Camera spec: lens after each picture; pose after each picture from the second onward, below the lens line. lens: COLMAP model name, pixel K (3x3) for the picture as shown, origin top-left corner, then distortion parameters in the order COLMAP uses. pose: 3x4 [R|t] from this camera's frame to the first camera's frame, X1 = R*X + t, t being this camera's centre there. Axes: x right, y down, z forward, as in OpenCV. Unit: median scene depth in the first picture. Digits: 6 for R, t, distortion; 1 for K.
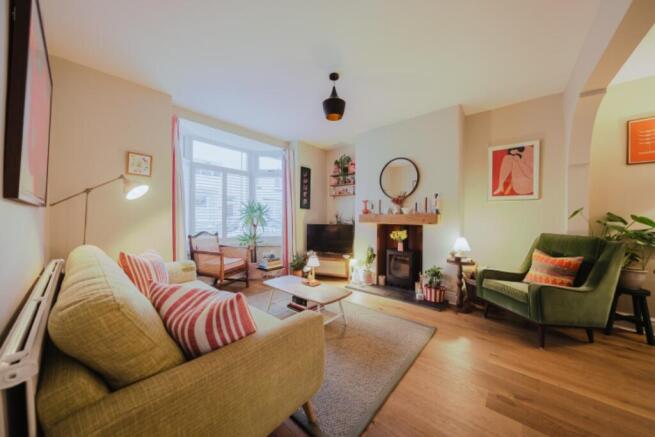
lens RADIAL K [[227.5, 0, 324.6], [0, 227.5, 217.5], [0, 0, 1]] dist [-0.001780, -0.000277]
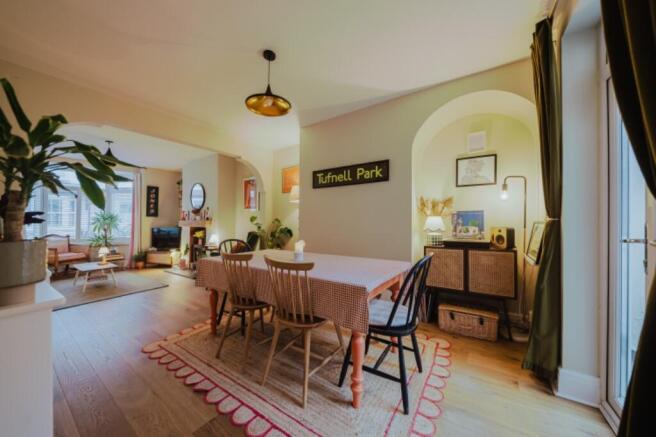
lens RADIAL K [[227.9, 0, 322.0], [0, 227.9, 217.1], [0, 0, 1]] dist [-0.001780, -0.000277]
pose [[0.992290, -0.009476, 0.123576, 0.925912], [0.012627, 0.999614, -0.024741, 0.012545], [-0.123294, 0.026111, 0.992027, -0.577207]]
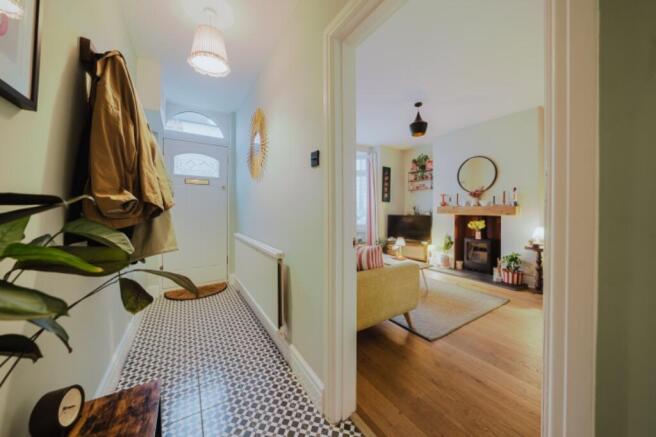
lens RADIAL K [[227.9, 0, 320.6], [0, 227.9, 208.5], [0, 0, 1]] dist [-0.001780, -0.000277]
pose [[0.953252, -0.000389, -0.302176, -0.063997], [-0.001145, 0.999987, -0.004900, 0.003153], [0.302174, 0.005017, 0.953240, -0.287998]]
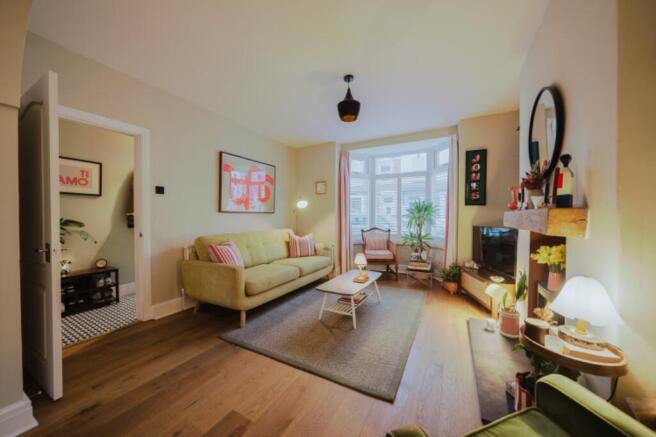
lens RADIAL K [[227.9, 0, 327.8], [0, 227.9, 217.4], [0, 0, 1]] dist [-0.001780, -0.000277]
pose [[0.230399, 0.004328, -0.973087, 0.657607], [-0.003796, 0.999986, 0.003549, 0.000501], [0.973089, 0.002877, 0.230412, 0.438926]]
